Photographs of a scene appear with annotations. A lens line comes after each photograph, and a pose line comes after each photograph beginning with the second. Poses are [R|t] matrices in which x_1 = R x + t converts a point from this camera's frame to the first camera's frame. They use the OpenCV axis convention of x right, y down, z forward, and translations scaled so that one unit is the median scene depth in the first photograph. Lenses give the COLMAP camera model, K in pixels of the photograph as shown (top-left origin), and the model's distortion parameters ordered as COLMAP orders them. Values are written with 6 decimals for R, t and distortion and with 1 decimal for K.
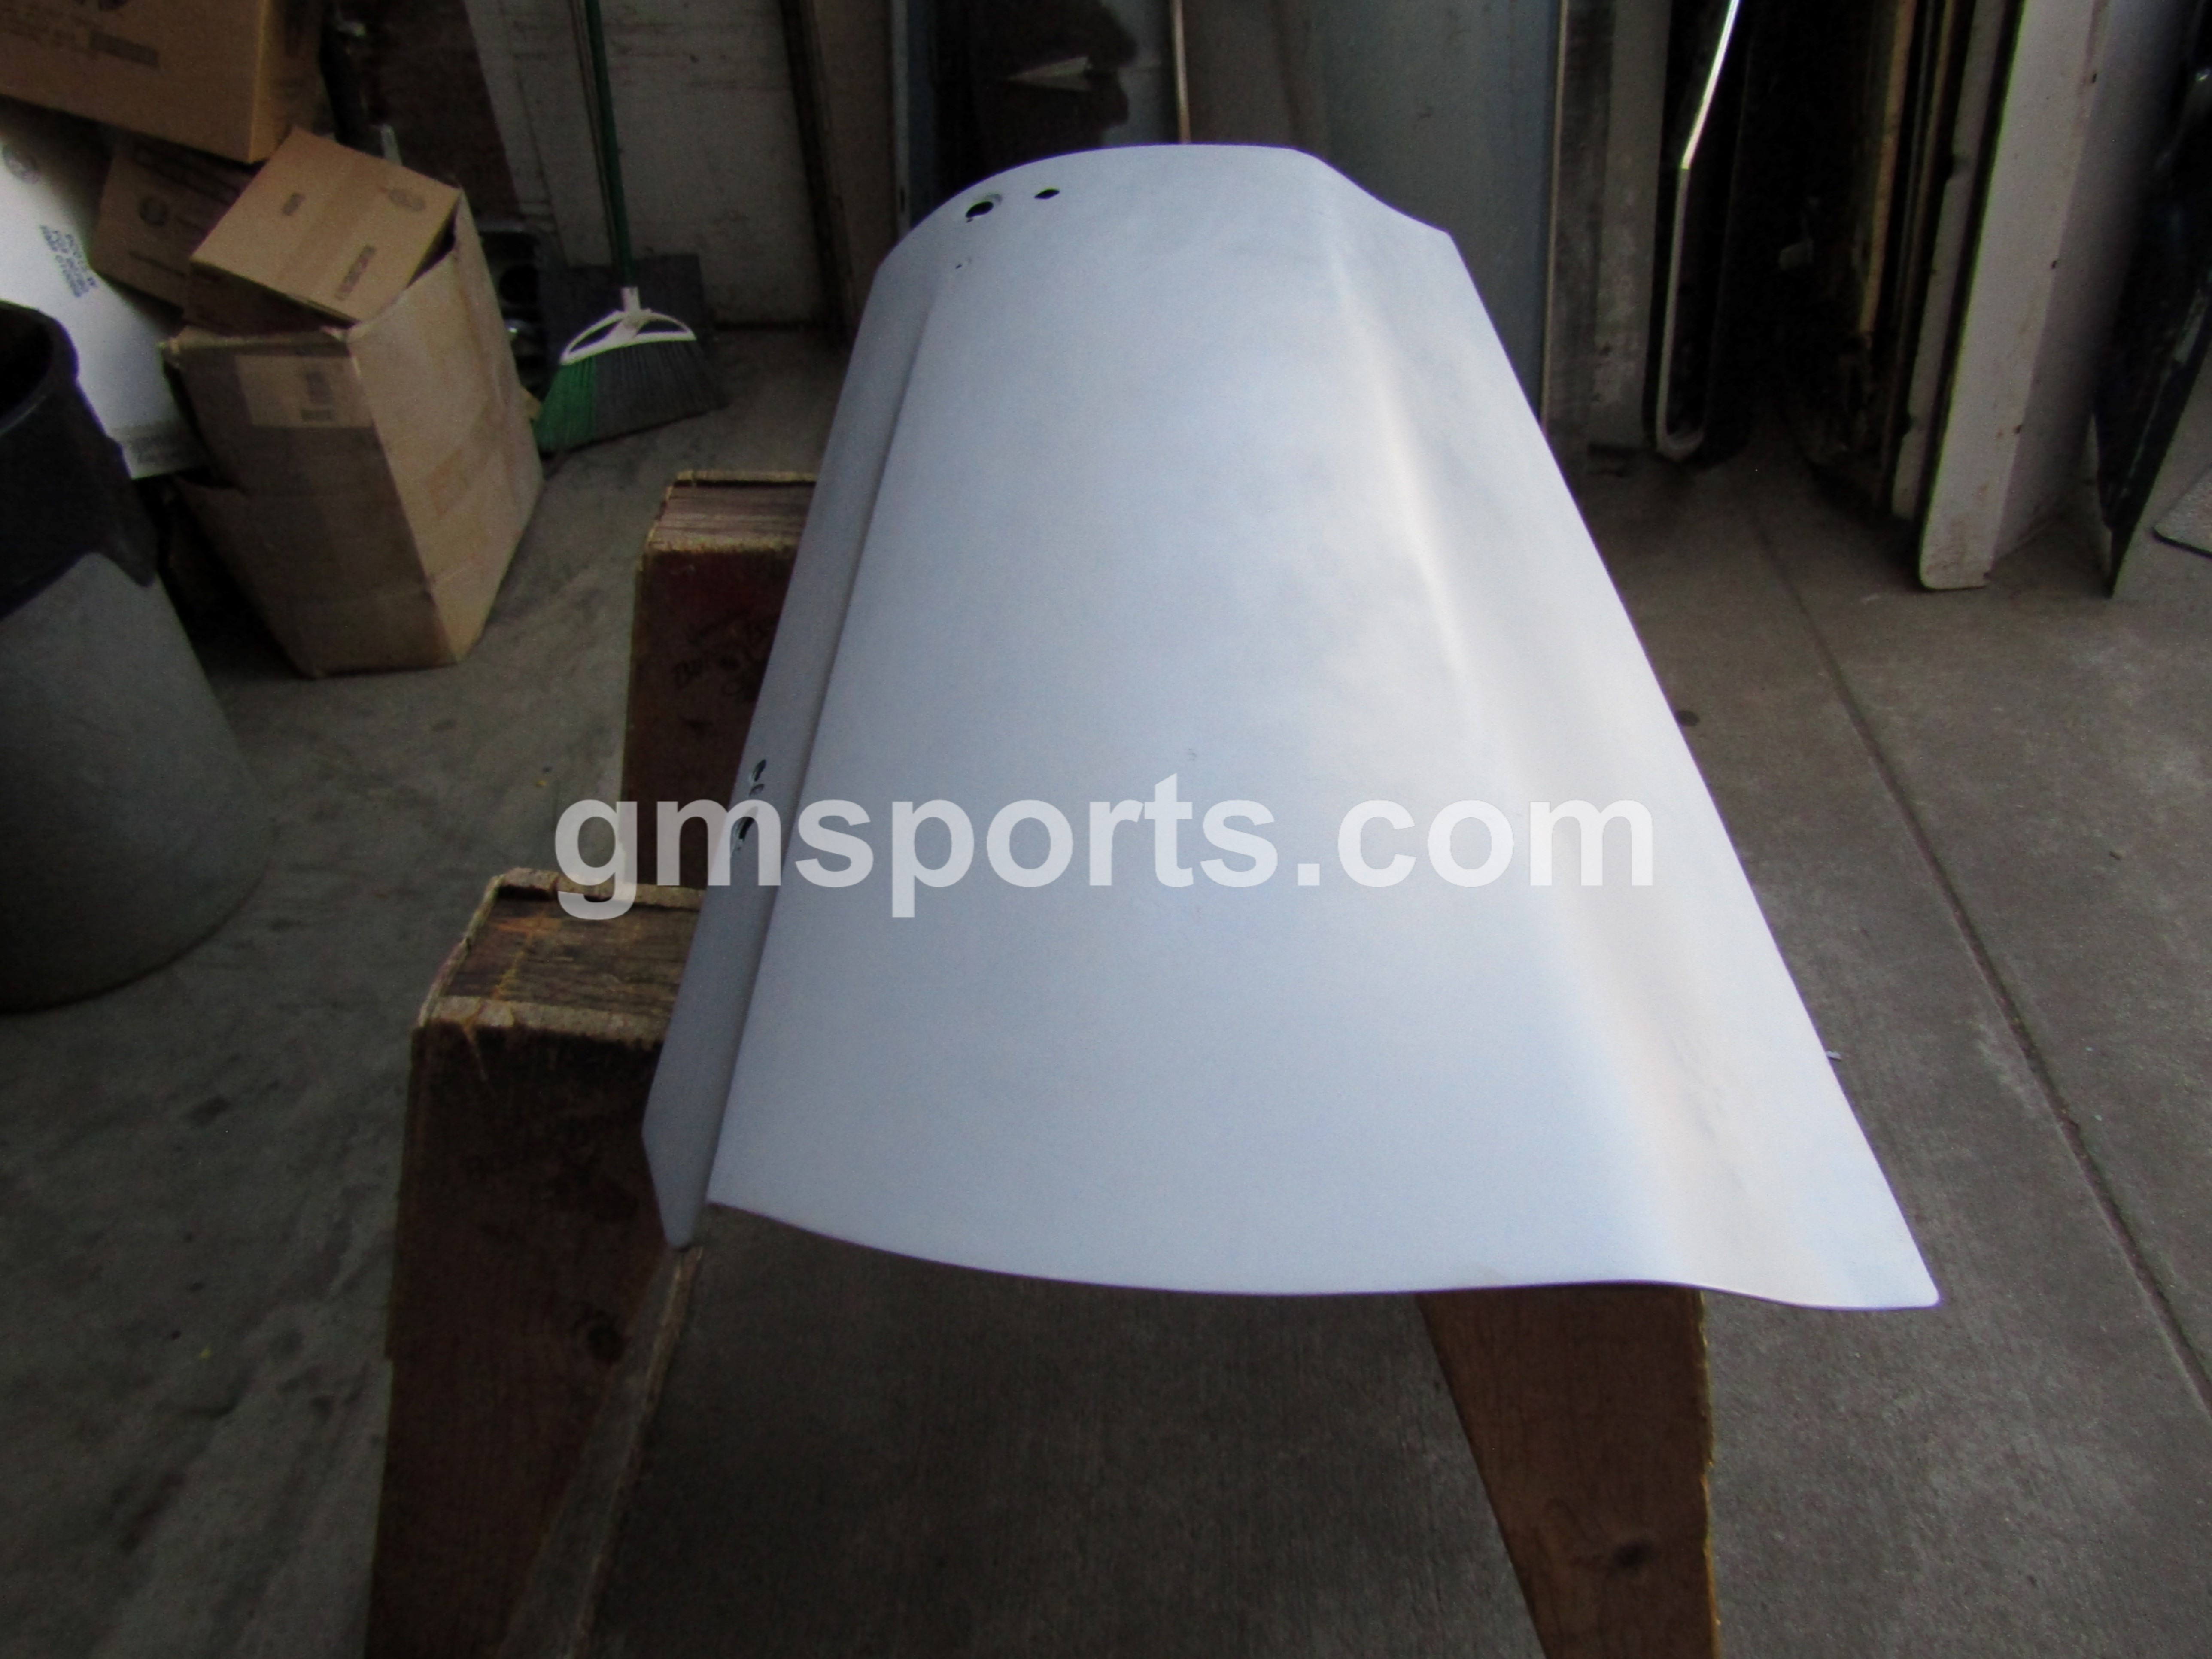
lens RADIAL K [[1559.2, 0, 1105.6], [0, 1559.2, 848.0], [0, 0, 1]] dist [-0.003114, -0.004499]
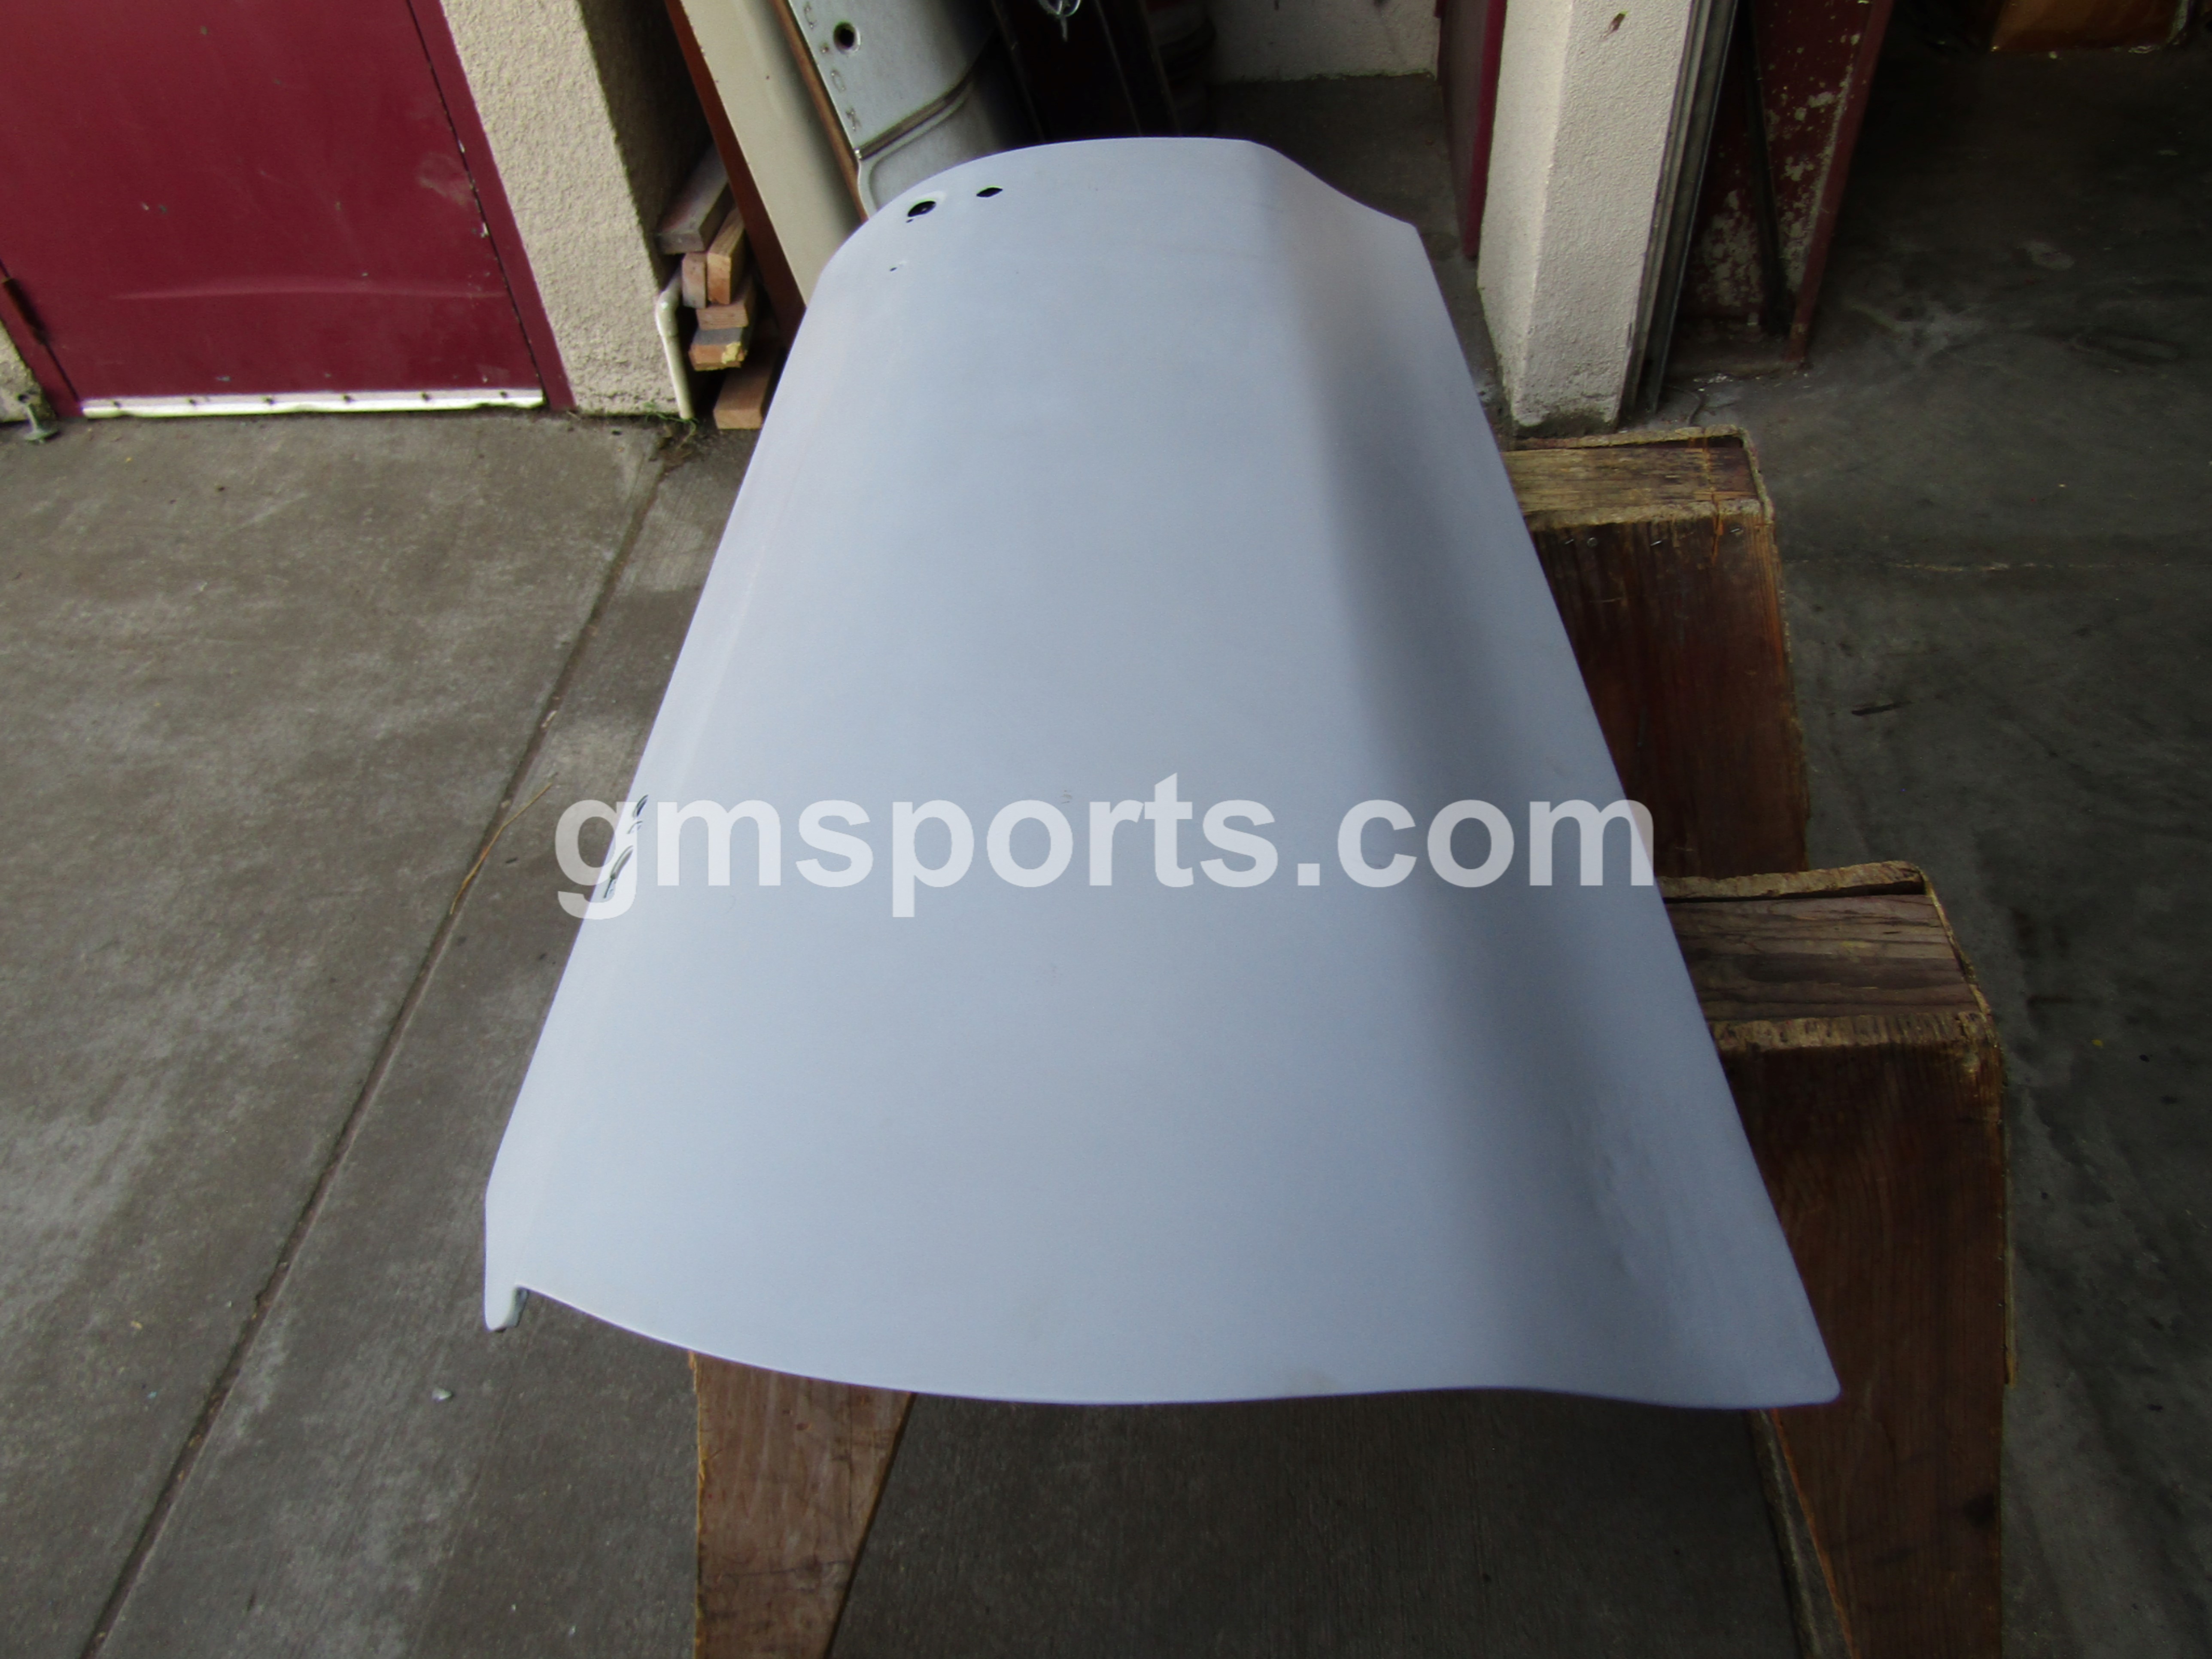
lens RADIAL K [[1559.2, 0, 1107.9], [0, 1559.2, 828.9], [0, 0, 1]] dist [-0.003114, -0.004499]
pose [[-0.996101, 0.039841, 0.078714, 0.020205], [0.080882, 0.056102, 0.995144, -0.661704], [0.035232, 0.997630, -0.059105, 0.707125]]
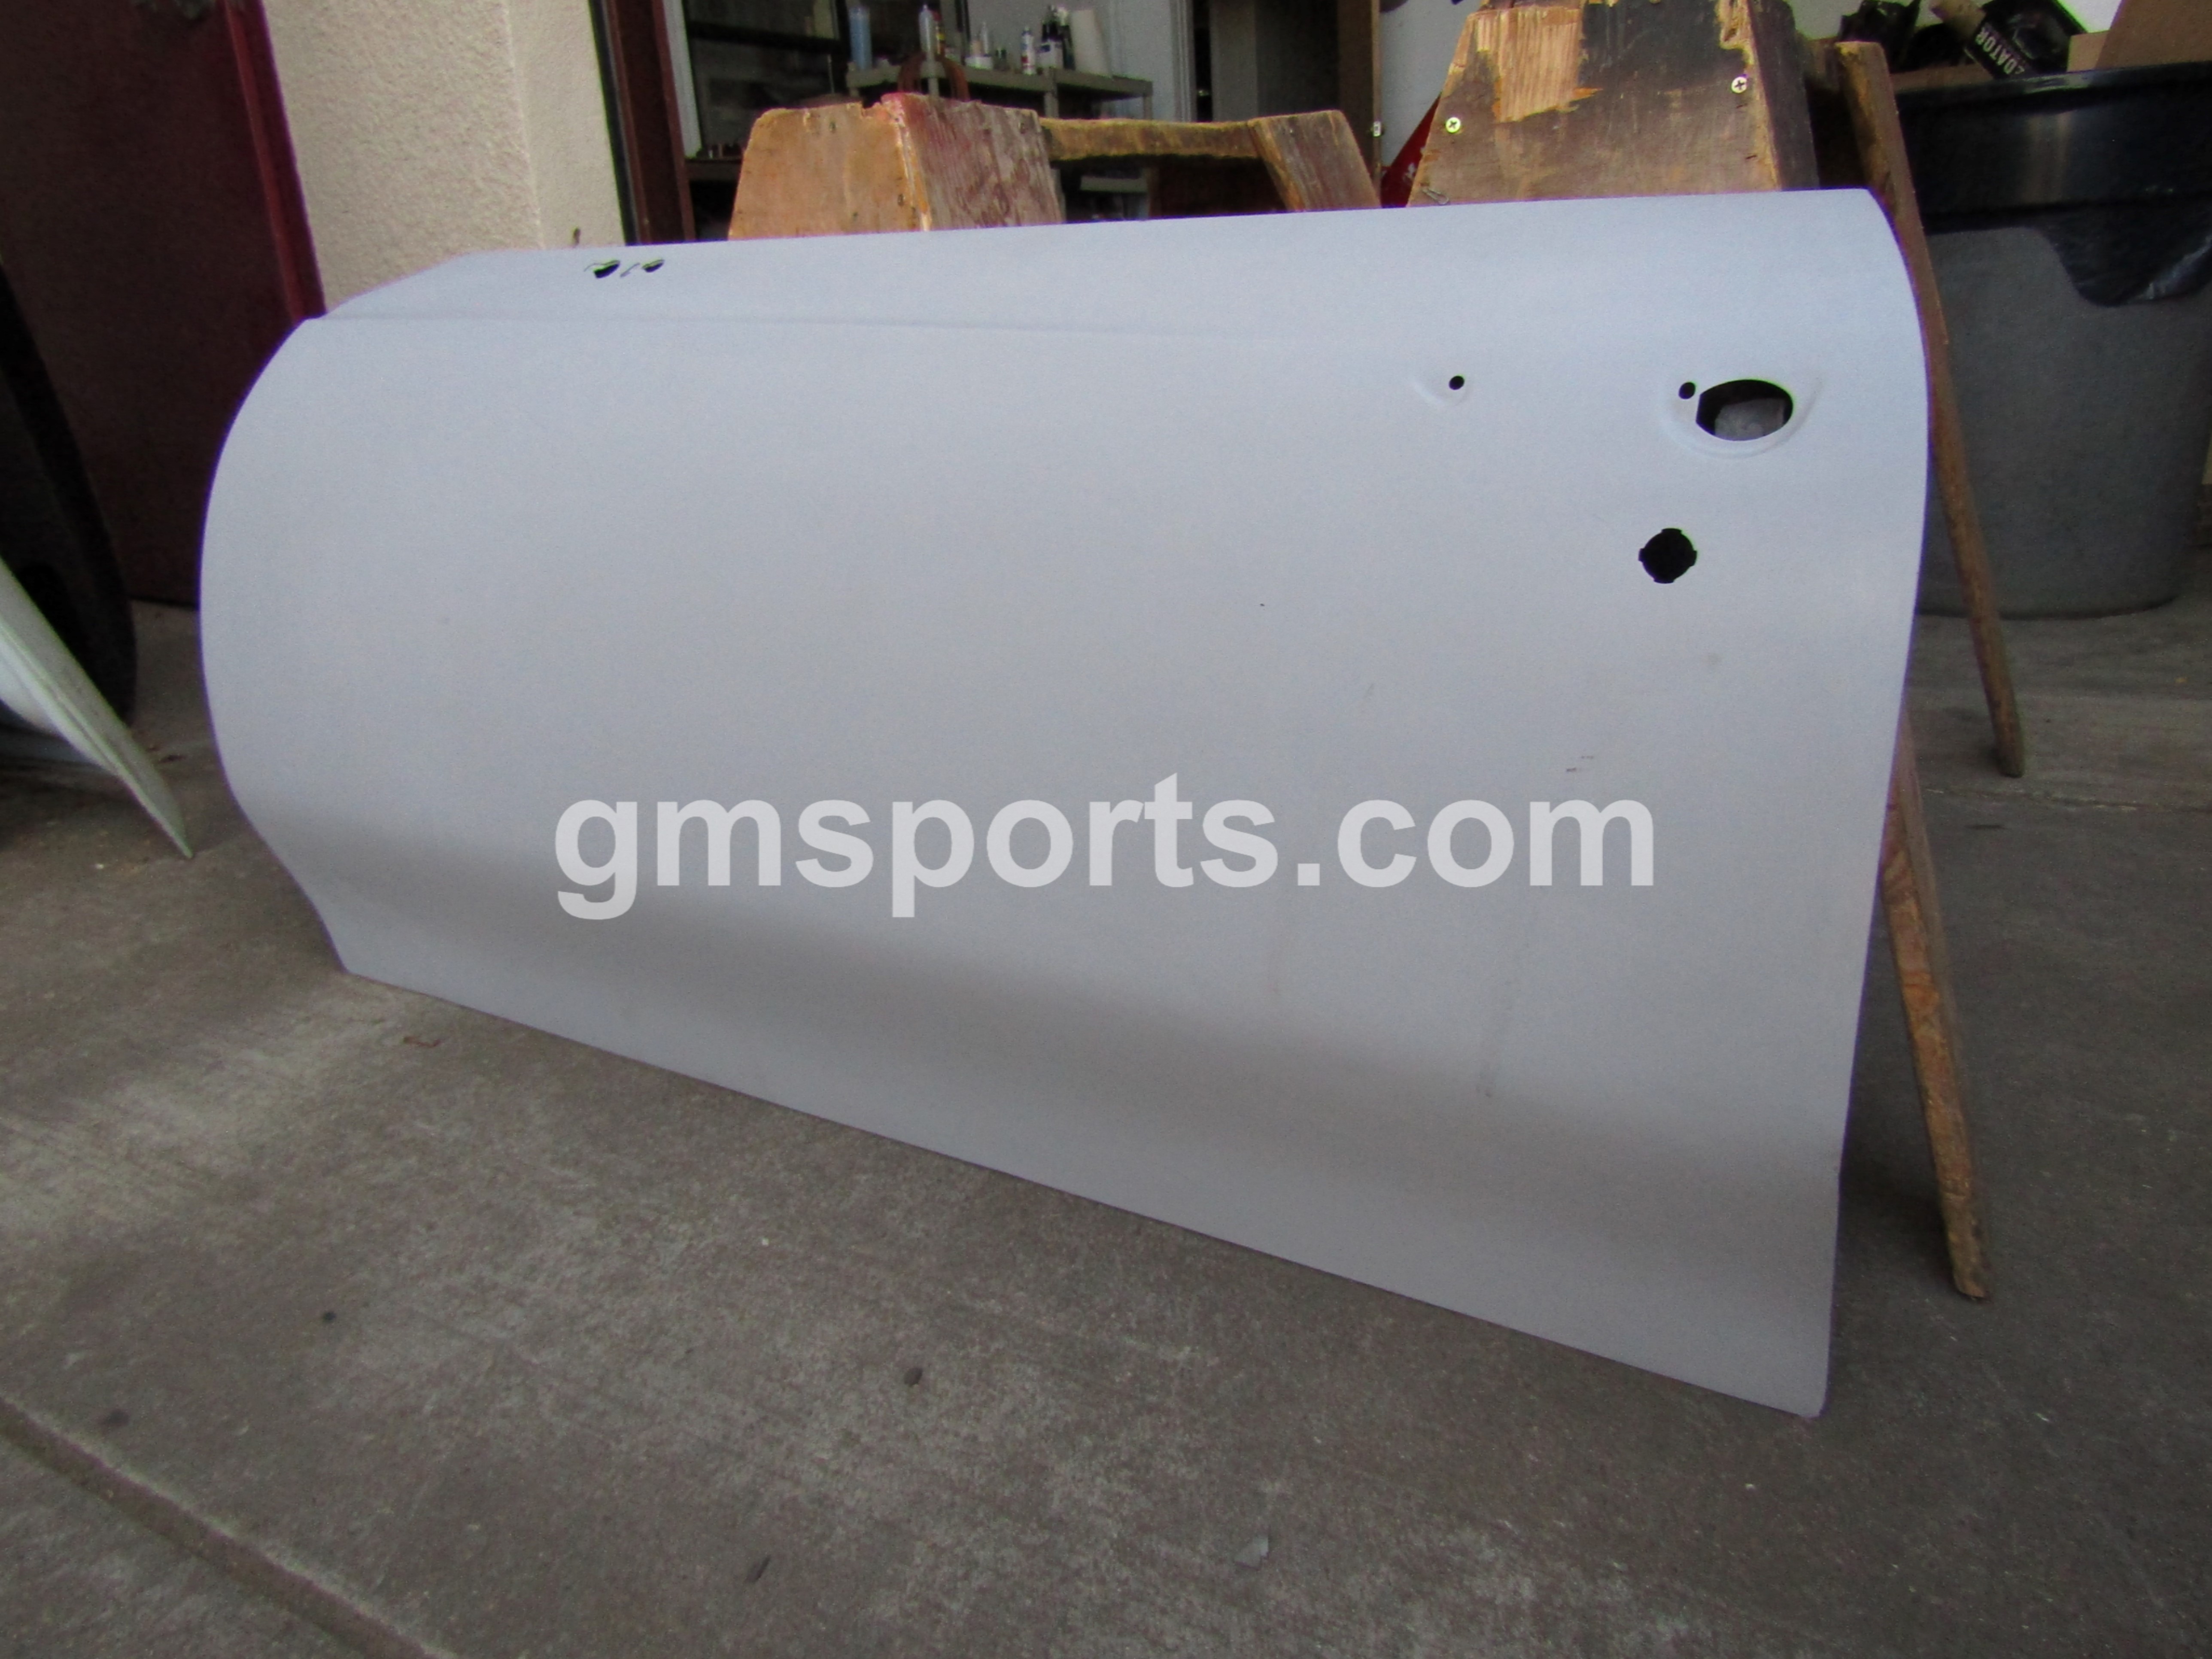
lens RADIAL K [[1559.2, 0, 1093.9], [0, 1559.2, 844.8], [0, 0, 1]] dist [-0.003114, -0.004499]
pose [[-0.470599, 0.353346, -0.808506, 0.701066], [-0.543311, 0.605953, 0.581063, -0.177851], [0.695233, 0.712718, -0.093185, 0.824013]]
